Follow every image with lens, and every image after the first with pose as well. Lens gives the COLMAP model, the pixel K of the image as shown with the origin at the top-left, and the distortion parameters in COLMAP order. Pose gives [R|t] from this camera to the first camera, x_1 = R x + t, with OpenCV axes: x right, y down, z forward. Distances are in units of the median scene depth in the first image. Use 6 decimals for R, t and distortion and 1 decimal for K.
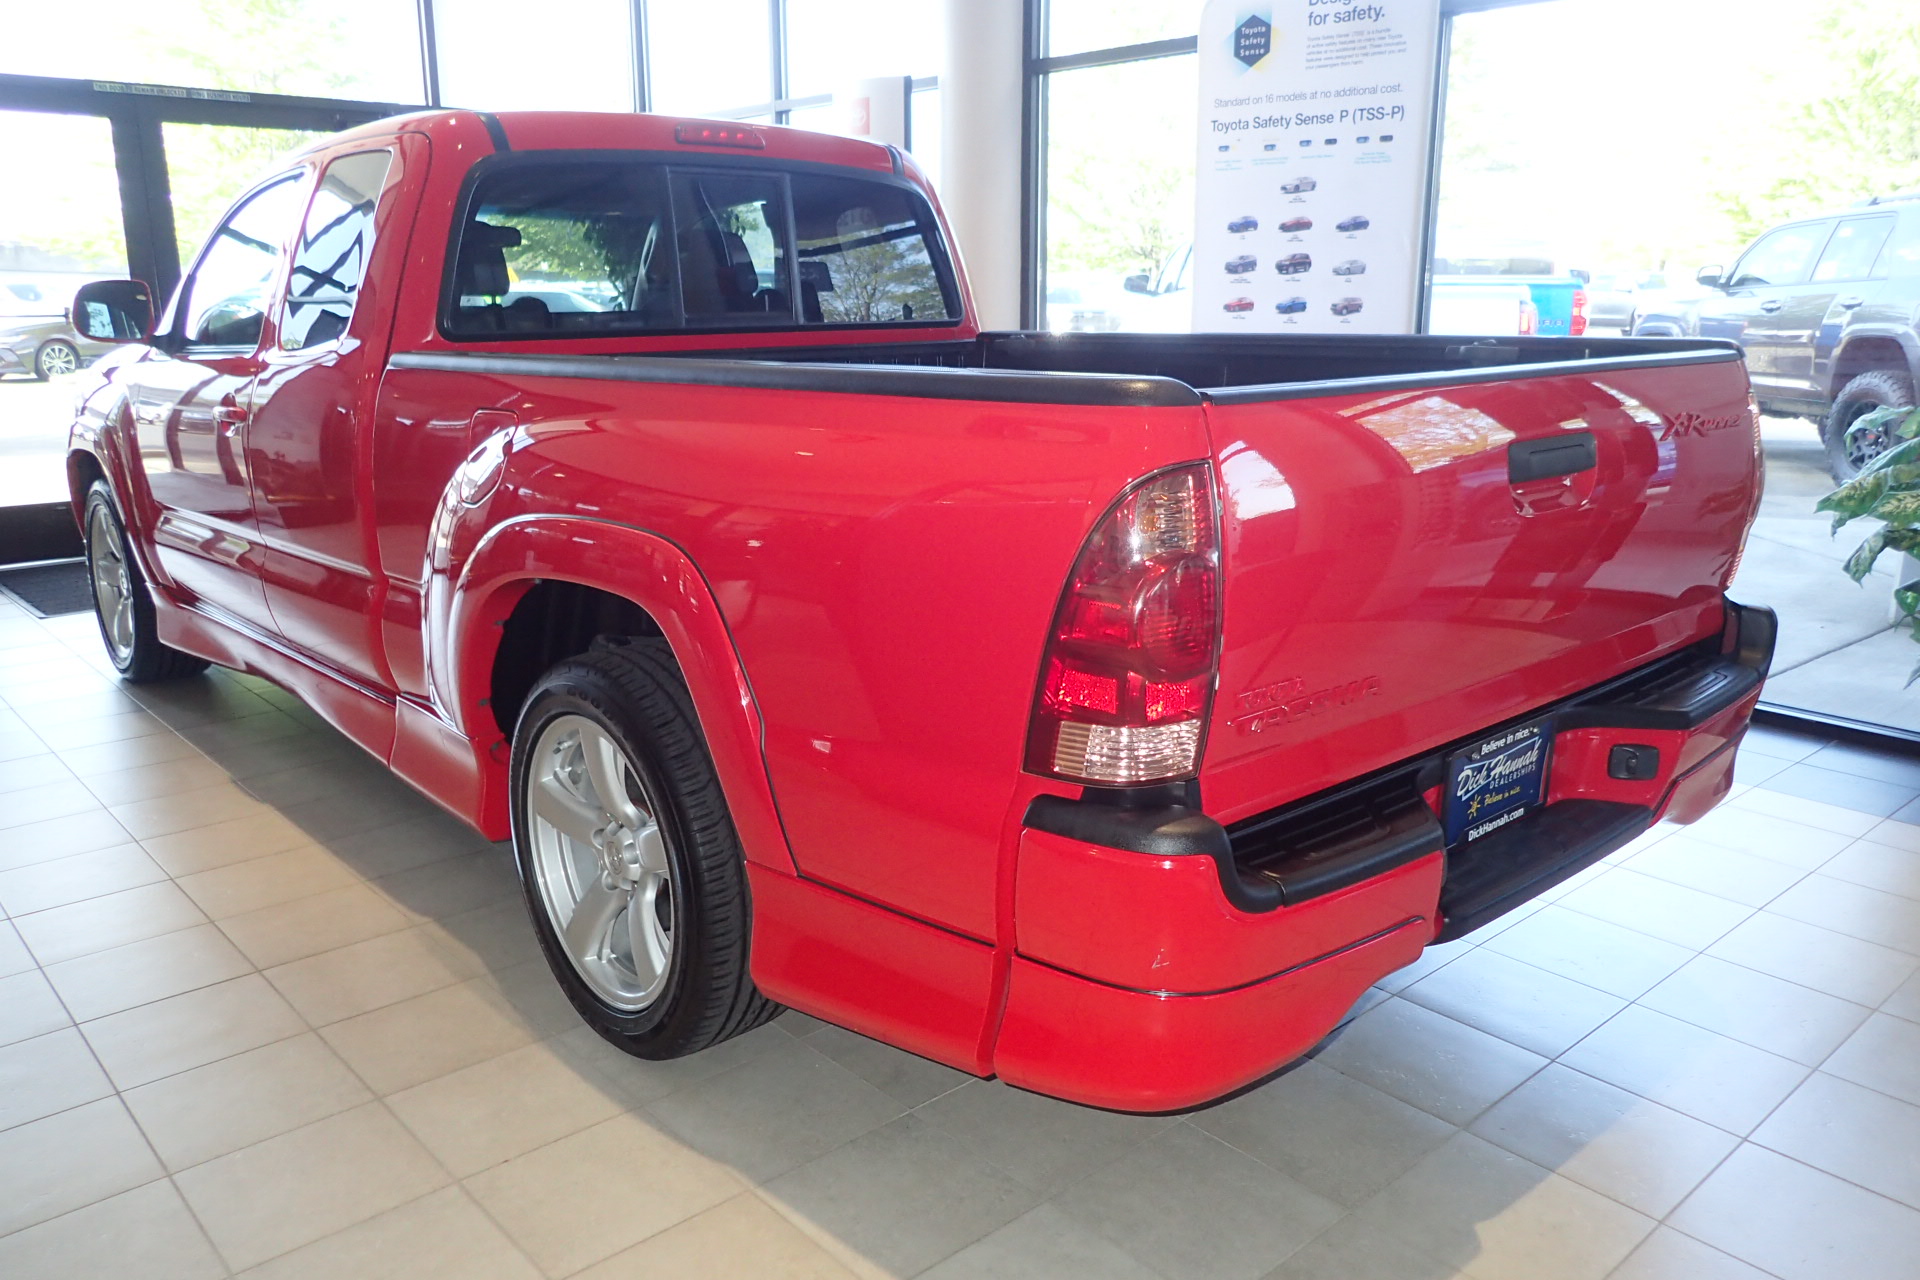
lens RADIAL K [[1452.7, 0, 972.9], [0, 1452.7, 620.4], [0, 0, 1]] dist [0.016766, -0.003833]
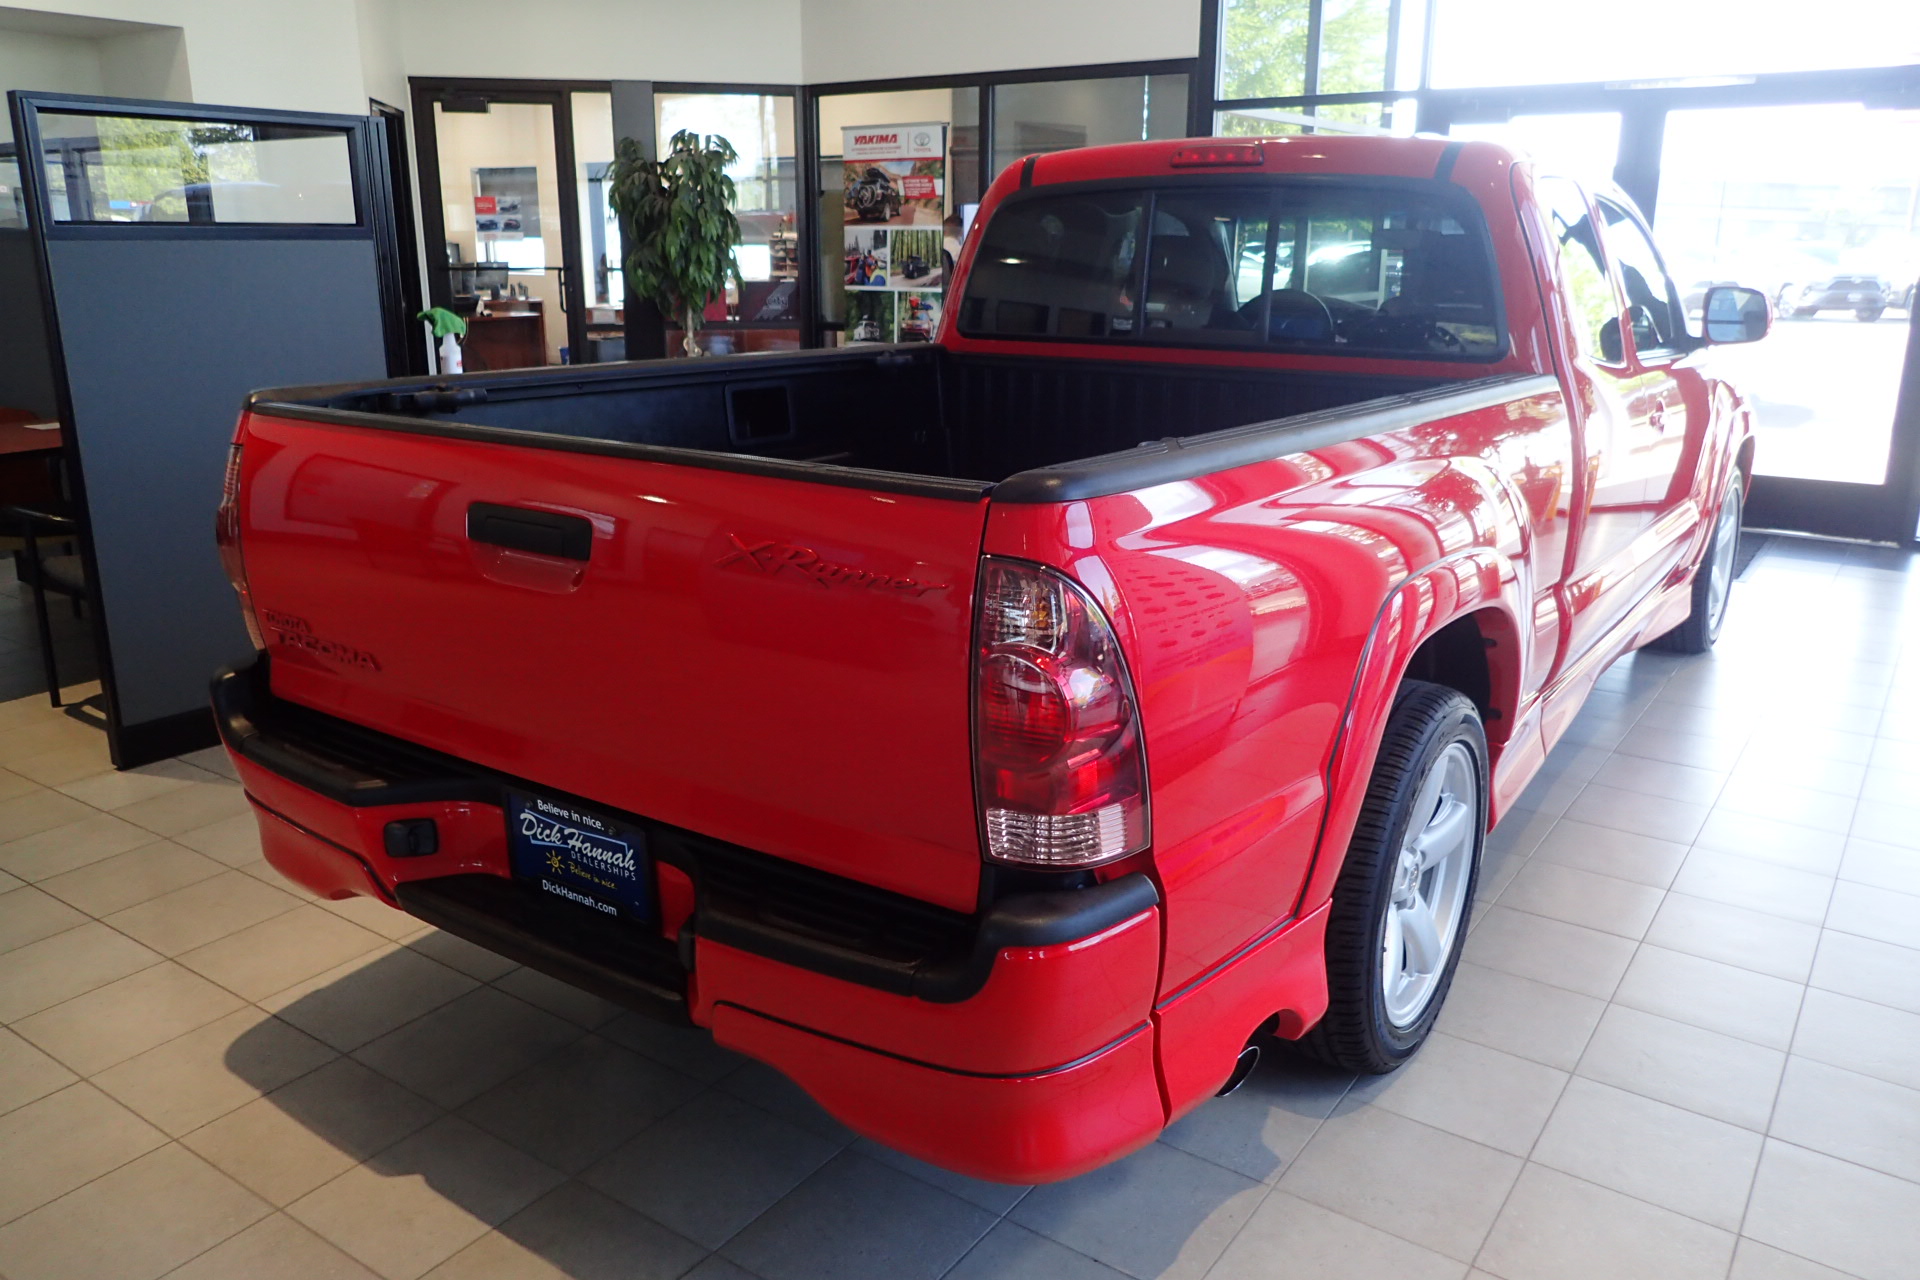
lens RADIAL K [[1452.7, 0, 972.9], [0, 1452.7, 620.4], [0, 0, 1]] dist [0.016766, -0.003833]
pose [[0.223283, 0.251782, -0.941674, 0.764716], [-0.223637, 0.953527, 0.201924, -0.174704], [0.948752, 0.165507, 0.269214, 0.565500]]
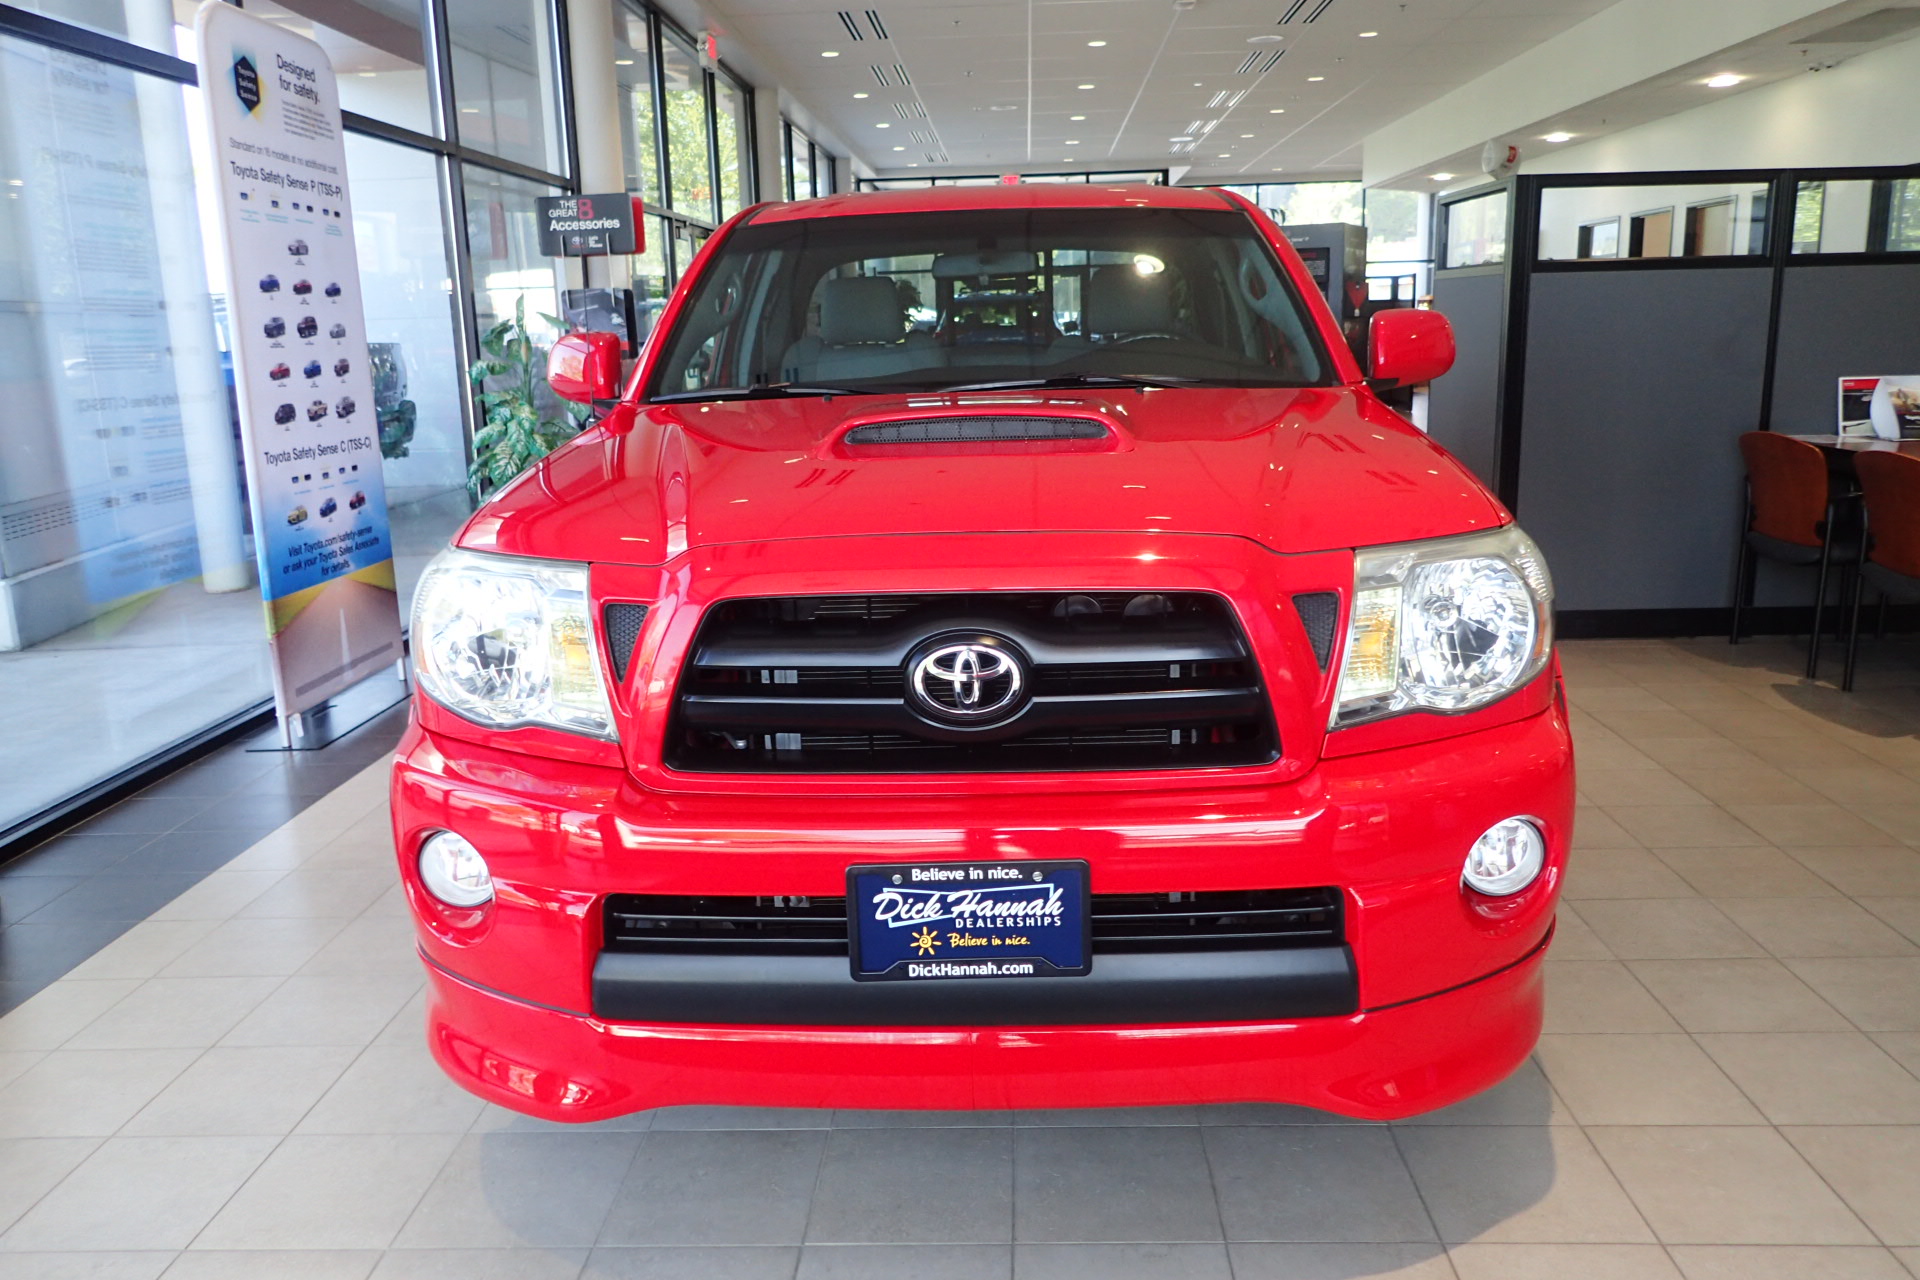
lens RADIAL K [[1452.7, 0, 972.9], [0, 1452.7, 620.4], [0, 0, 1]] dist [0.016766, -0.003833]
pose [[-0.713755, -0.117834, 0.690412, -1.082247], [0.192335, 0.914874, 0.354982, -0.443324], [-0.673469, 0.386161, -0.630333, 1.891064]]
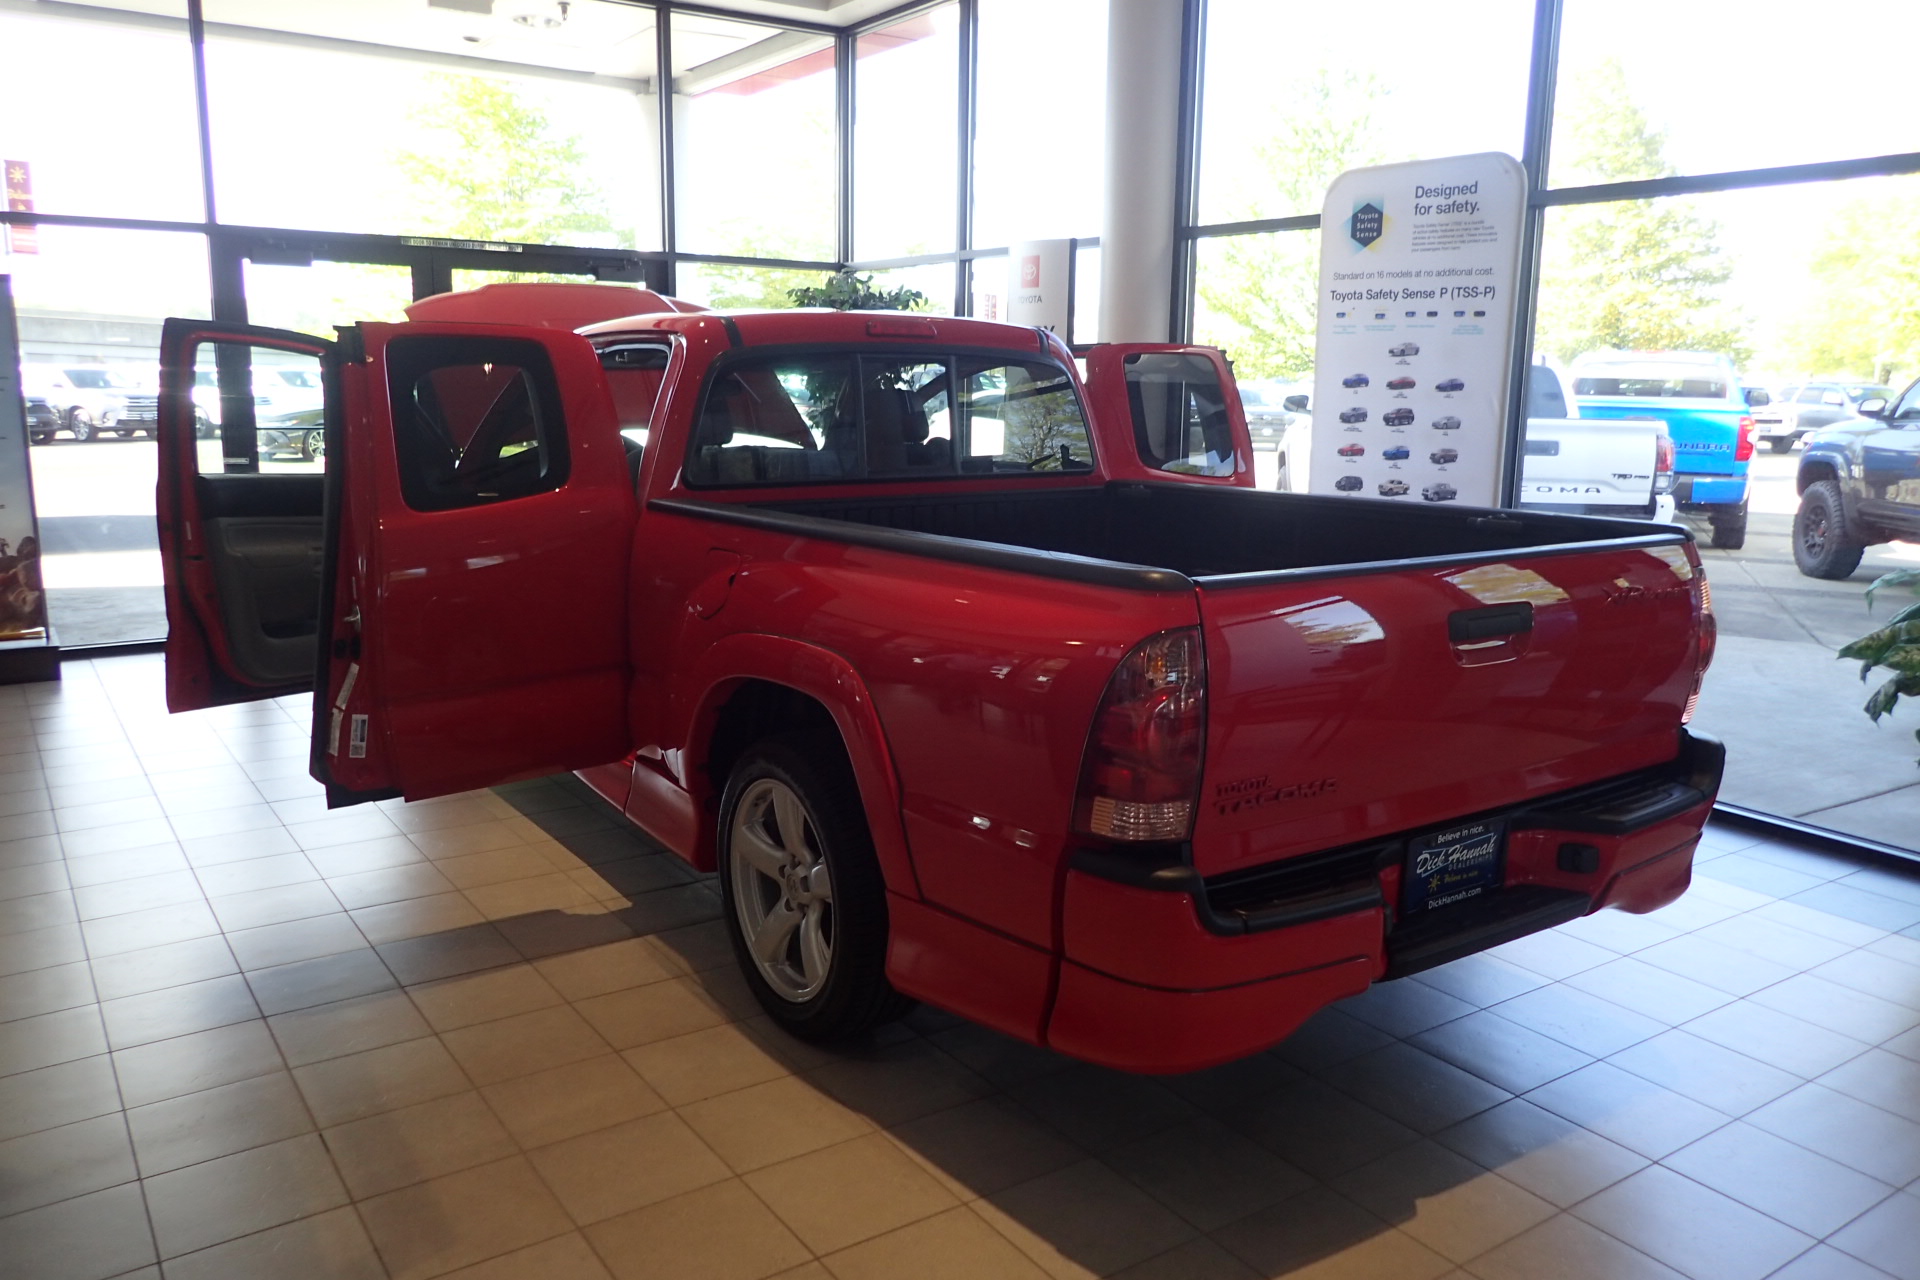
lens RADIAL K [[1452.7, 0, 972.9], [0, 1452.7, 620.4], [0, 0, 1]] dist [0.016766, -0.003833]
pose [[0.991747, 0.037483, -0.122609, 0.048480], [-0.044830, 0.997326, -0.057721, -0.008118], [0.120118, 0.062741, 0.990775, -0.212810]]
